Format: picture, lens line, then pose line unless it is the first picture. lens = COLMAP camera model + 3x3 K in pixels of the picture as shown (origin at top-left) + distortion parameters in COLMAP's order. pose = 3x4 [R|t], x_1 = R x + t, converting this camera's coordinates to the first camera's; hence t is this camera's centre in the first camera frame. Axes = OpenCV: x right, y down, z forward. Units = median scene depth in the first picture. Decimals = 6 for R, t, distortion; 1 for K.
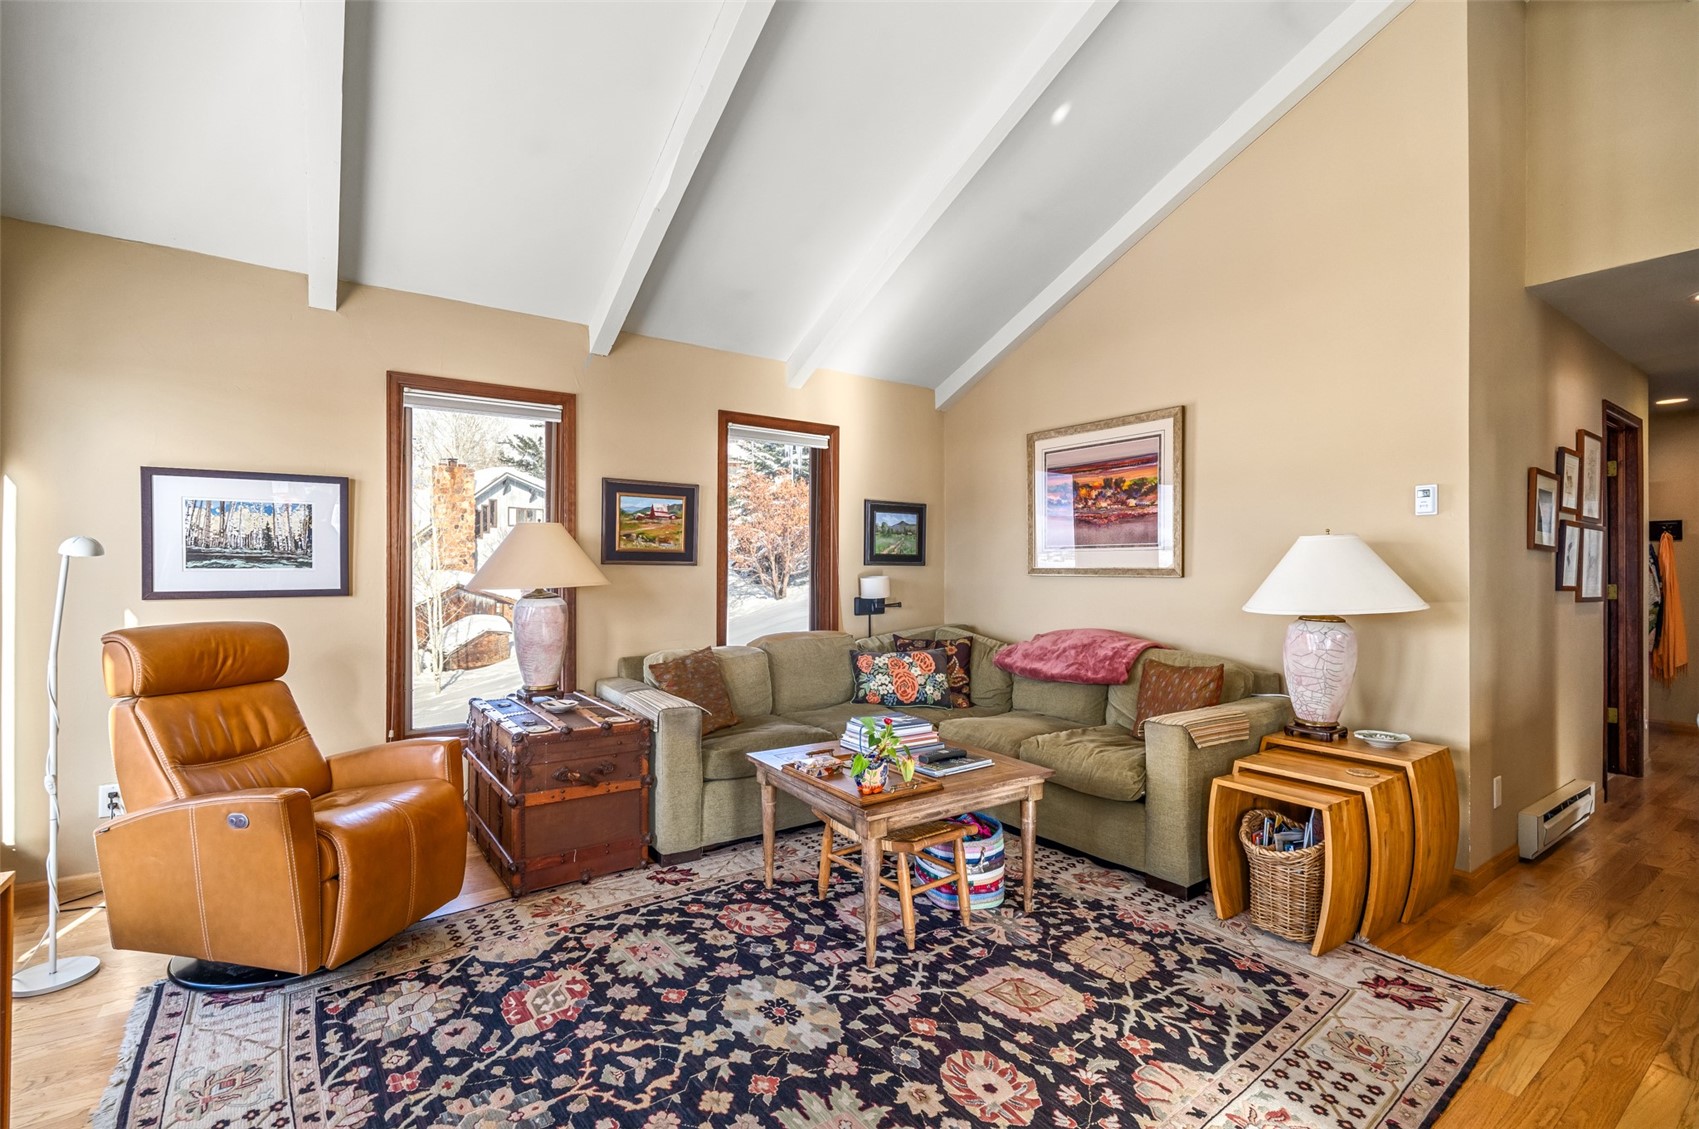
lens RADIAL K [[767.9, 0, 854.7], [0, 767.9, 559.5], [0, 0, 1]] dist [-0.004891, 0.002042]
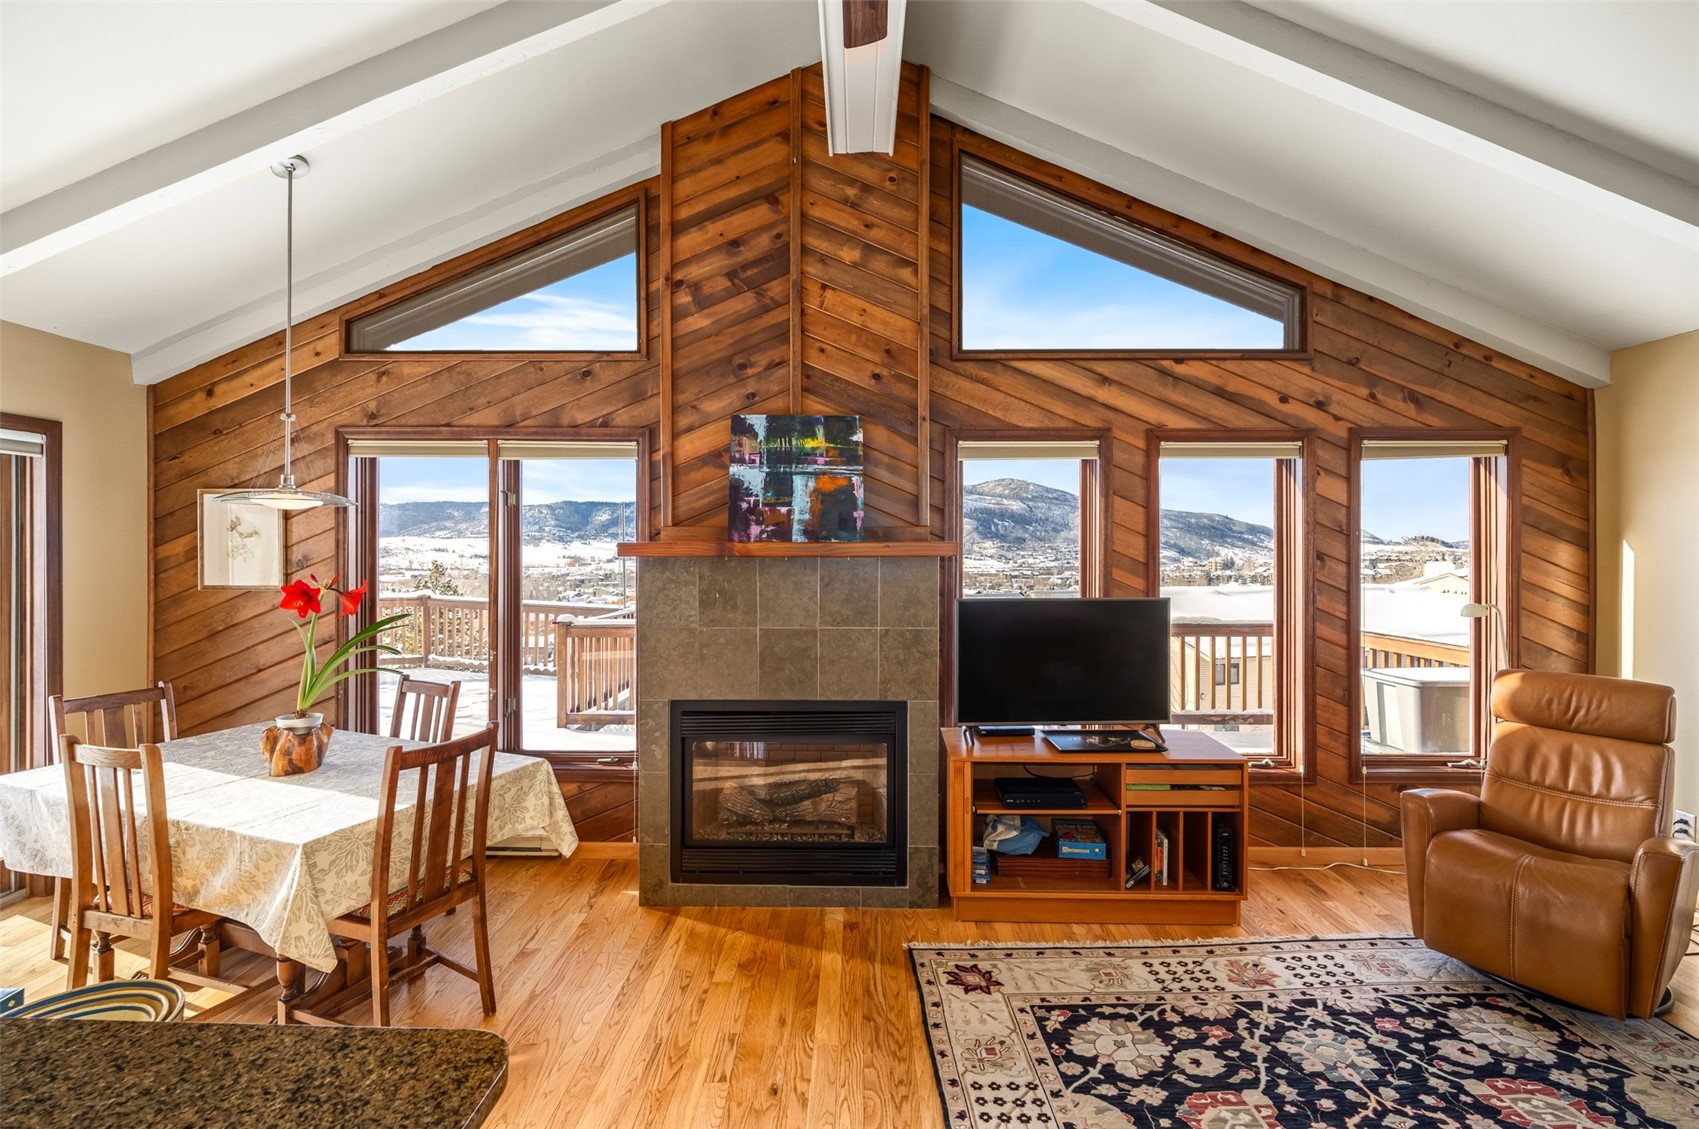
lens RADIAL K [[767.9, 0, 861.7], [0, 767.9, 549.3], [0, 0, 1]] dist [-0.004891, 0.002042]
pose [[-0.572674, -0.001312, -0.819782, 0.705294], [0.005305, 0.999972, -0.005306, -0.103931], [0.819766, -0.007388, -0.572651, 0.682588]]
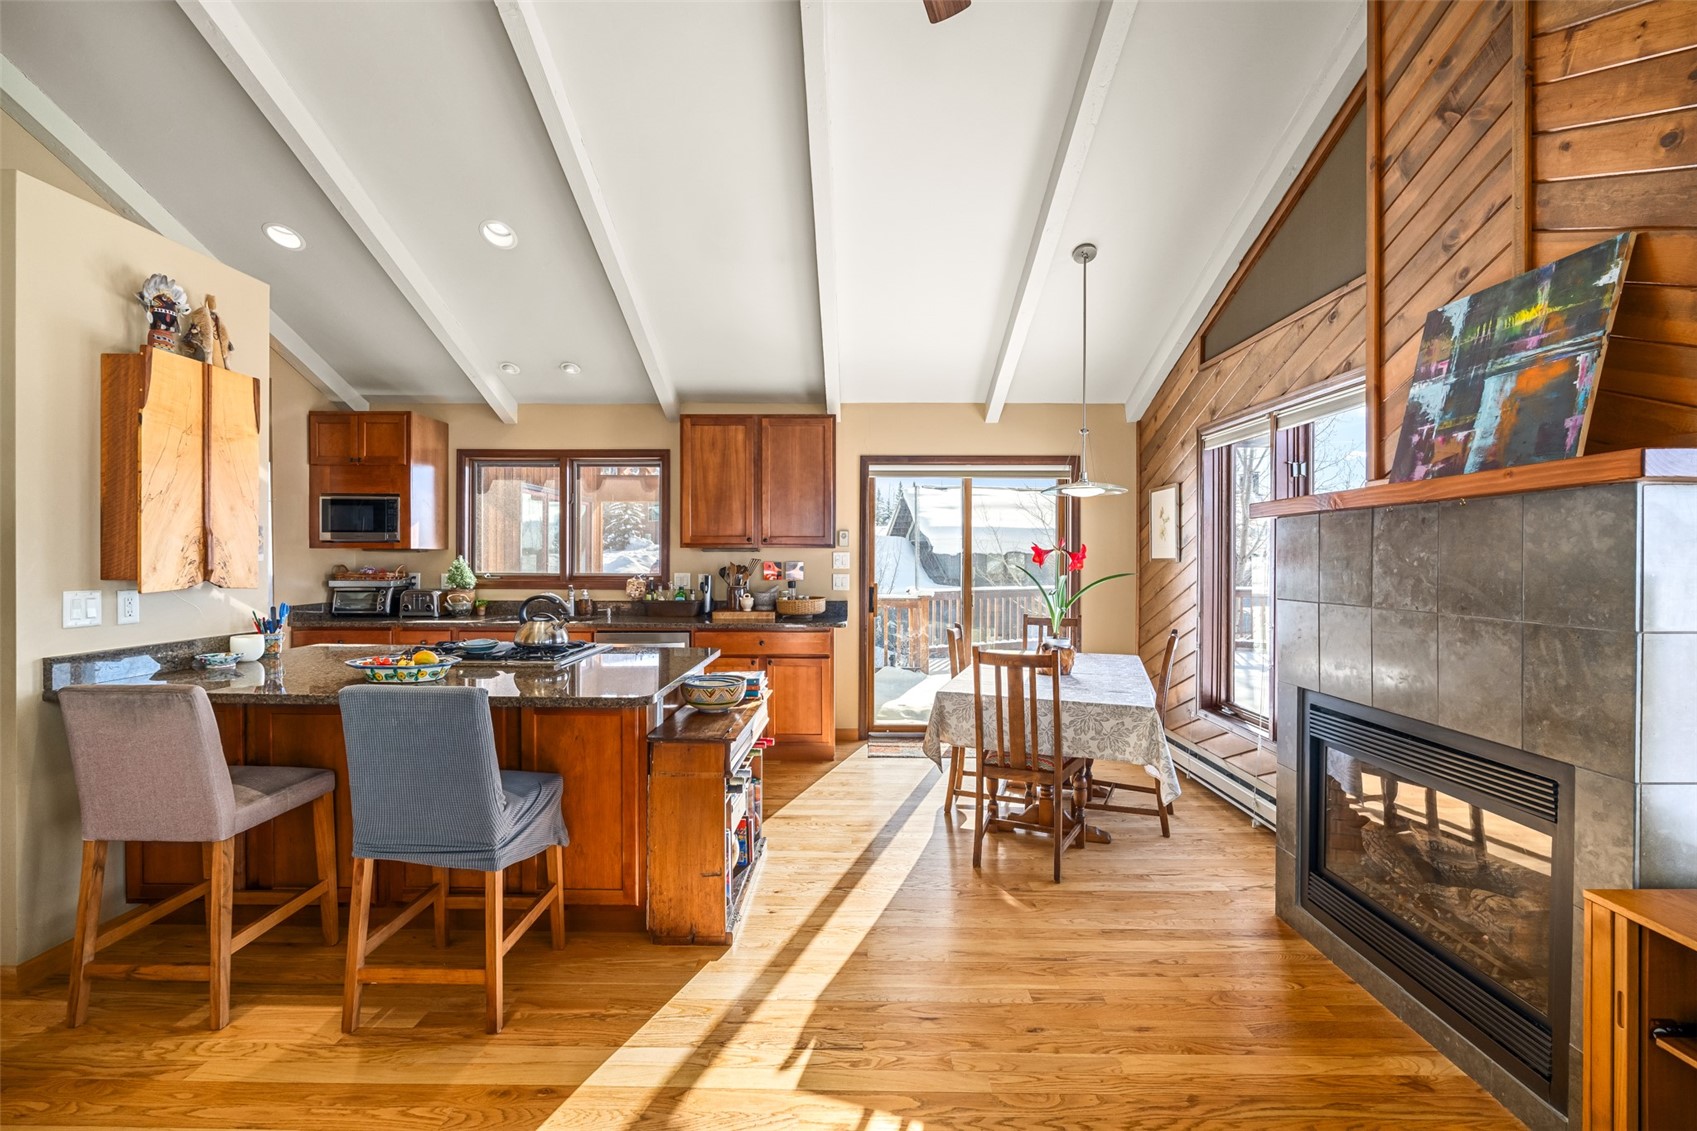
lens RADIAL K [[767.0, 0, 844.8], [0, 767.0, 571.1], [0, 0, 1]] dist [-0.004891, 0.002042]
pose [[-0.803999, -0.013793, 0.594470, -0.198585], [-0.011255, 0.999905, 0.007977, -0.031568], [-0.594524, -0.000278, -0.804078, 0.904903]]
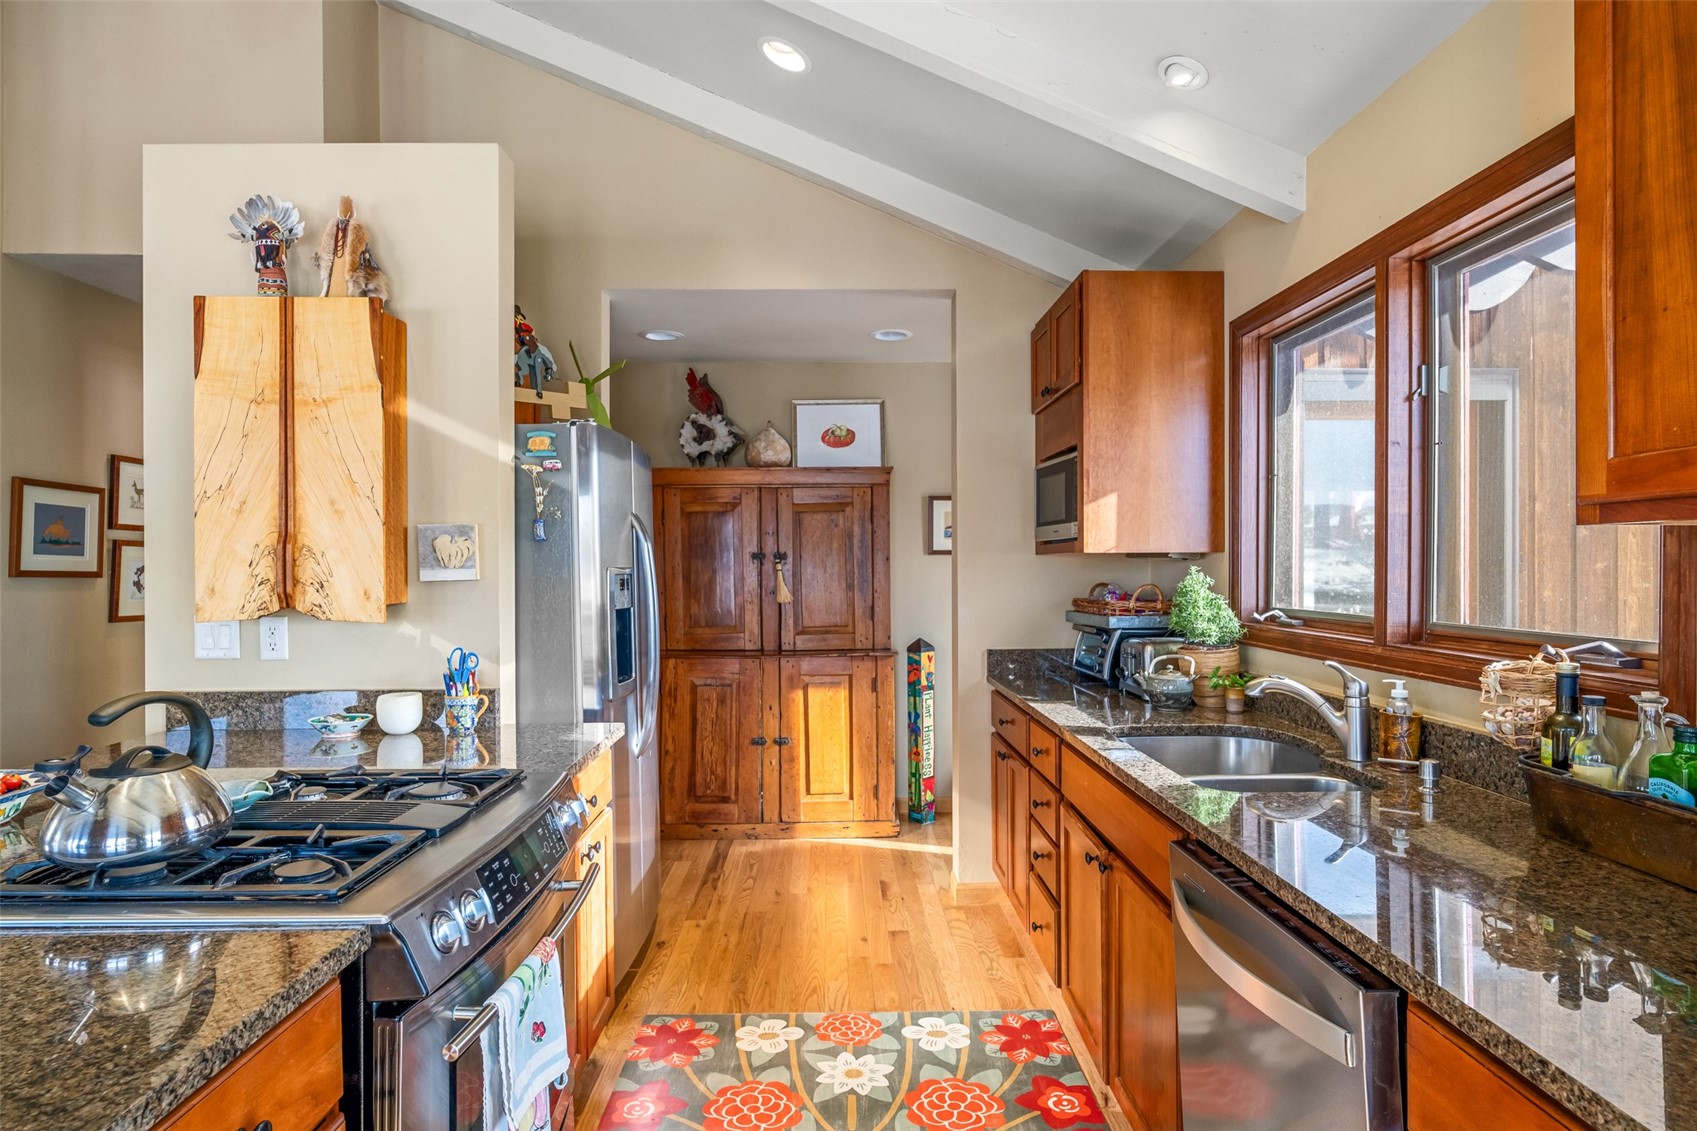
lens RADIAL K [[906.4, 0, 848.4], [0, 906.4, 564.0], [0, 0, 1]] dist [-0.005028, -0.000649]
pose [[0.560312, -0.002541, 0.828278, 0.700509], [-0.006657, 0.999949, 0.007572, -0.052288], [-0.828255, -0.009757, 0.560266, -0.328106]]
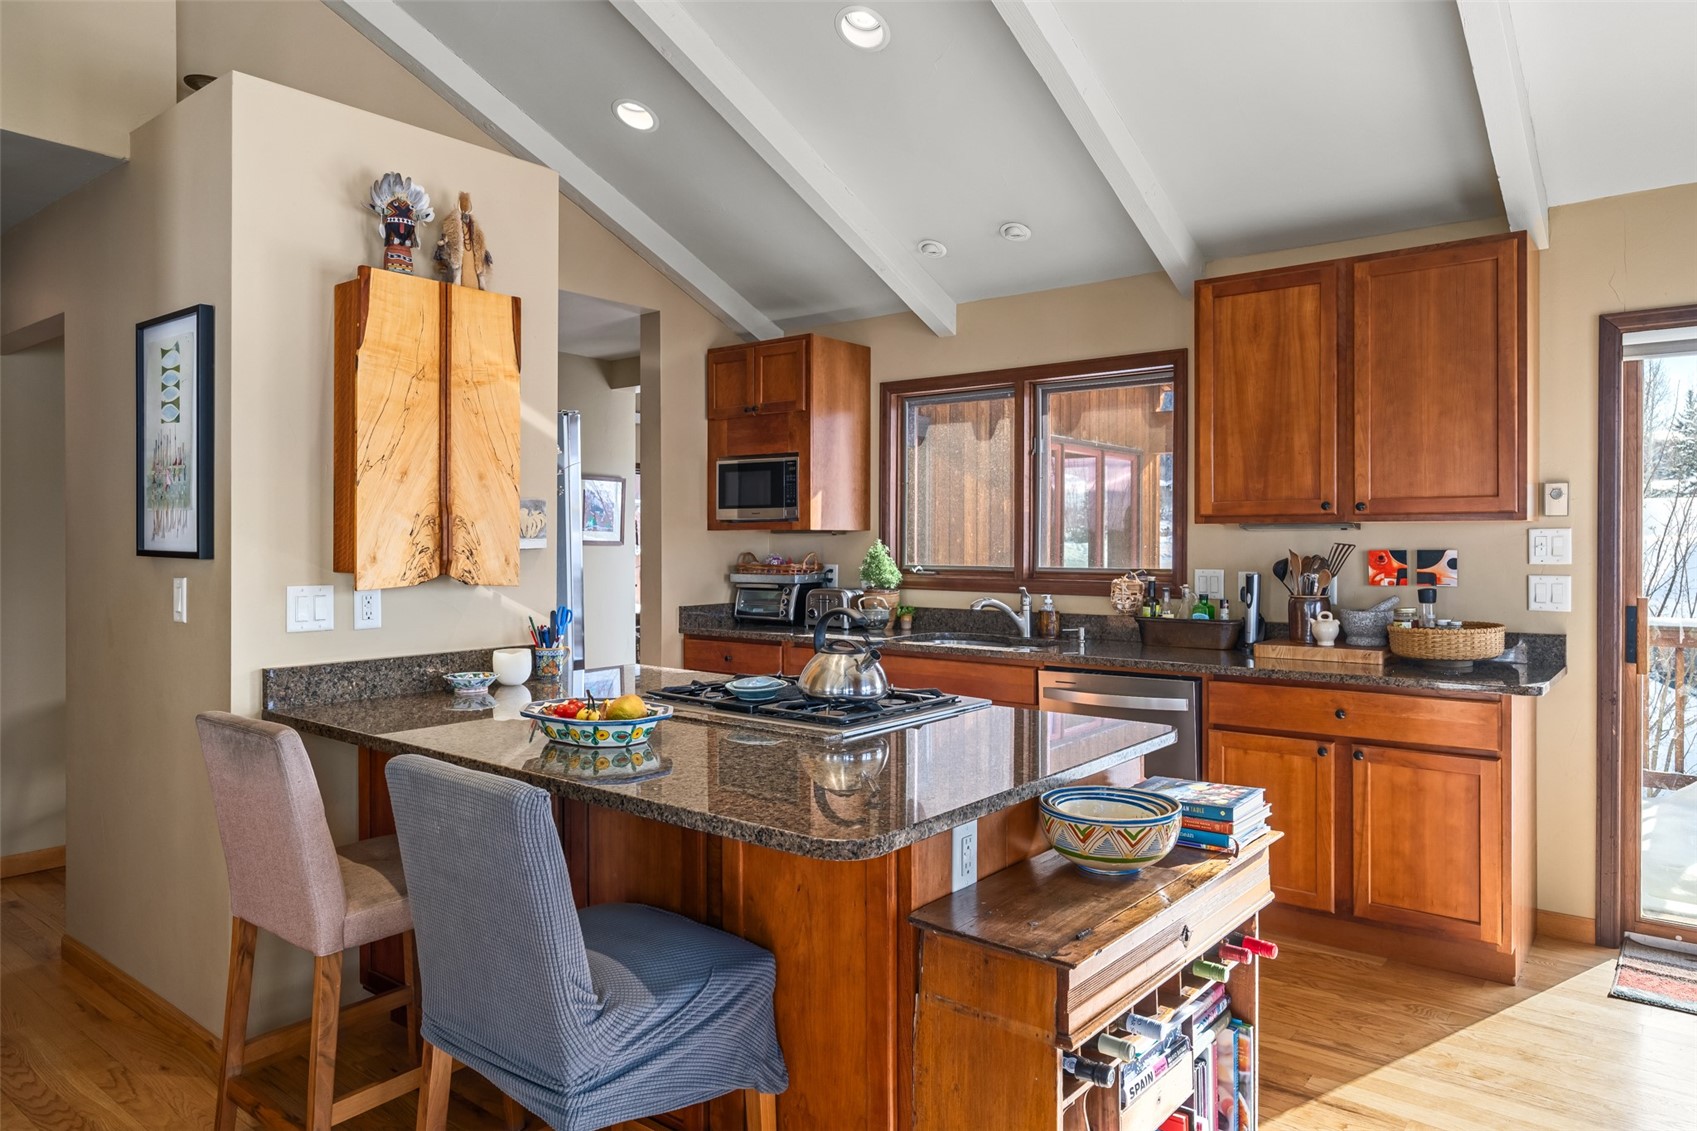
lens RADIAL K [[1091.3, 0, 826.9], [0, 1091.3, 546.6], [0, 0, 1]] dist [0.004907, 0.005807]
pose [[-0.265340, -0.006393, 0.964134, -0.051851], [-0.012801, 0.999913, 0.003107, -0.036981], [-0.964070, -0.011517, -0.265398, 0.506387]]
